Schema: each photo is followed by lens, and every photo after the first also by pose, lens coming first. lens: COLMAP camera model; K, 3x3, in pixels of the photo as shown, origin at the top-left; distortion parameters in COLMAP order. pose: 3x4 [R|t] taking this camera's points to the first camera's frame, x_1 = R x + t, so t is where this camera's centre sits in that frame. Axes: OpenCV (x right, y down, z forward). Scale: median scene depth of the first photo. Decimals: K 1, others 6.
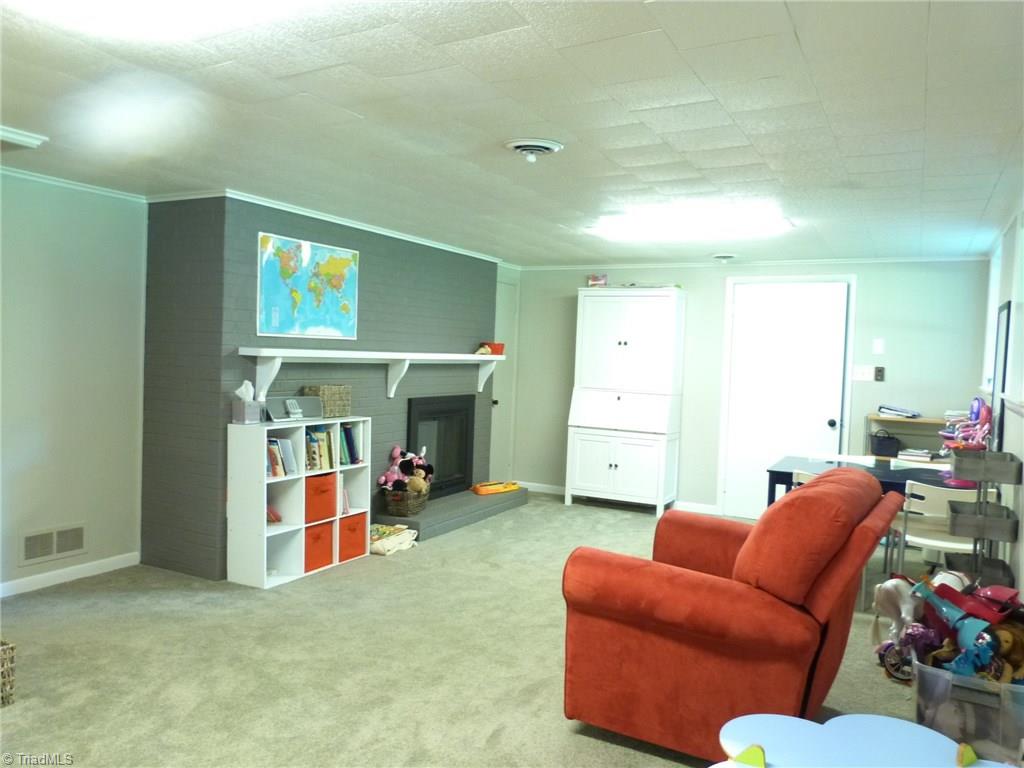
lens RADIAL K [[760.7, 0, 512.0], [0, 760.7, 384.0], [0, 0, 1]] dist [-0.026843, 0.000315]
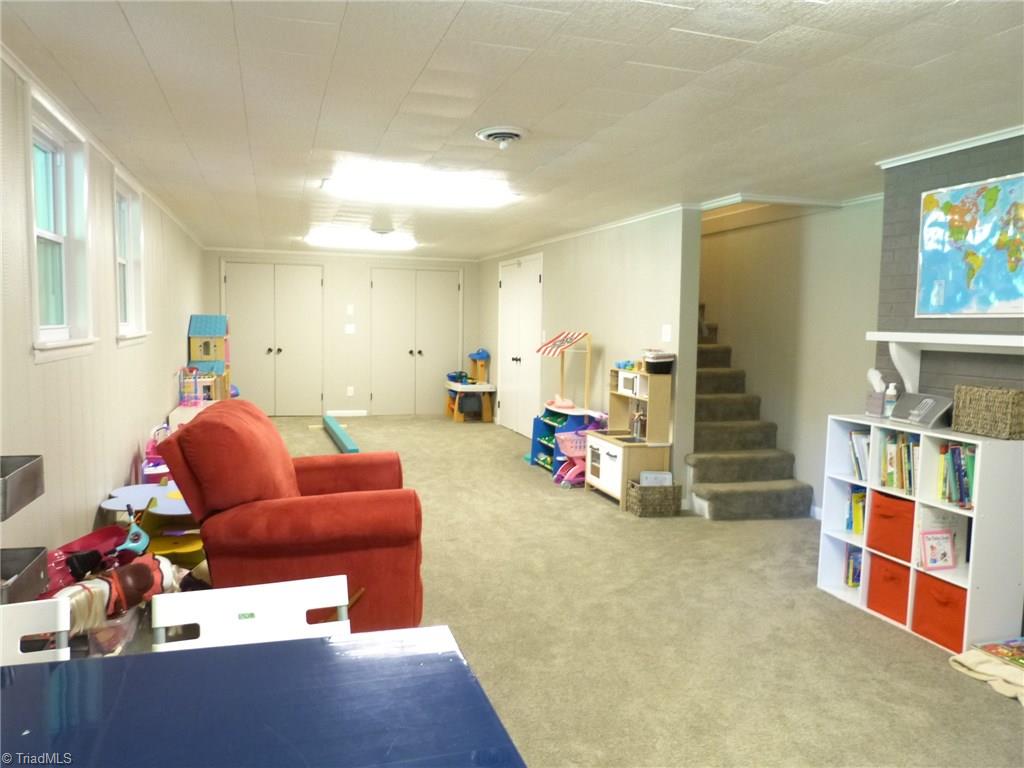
lens RADIAL K [[760.7, 0, 512.0], [0, 760.7, 384.0], [0, 0, 1]] dist [-0.026843, 0.000315]
pose [[-0.705558, 0.010924, -0.708568, 0.543766], [-0.068264, 0.994184, 0.083302, -0.028913], [0.705357, 0.107144, -0.700708, 1.219562]]
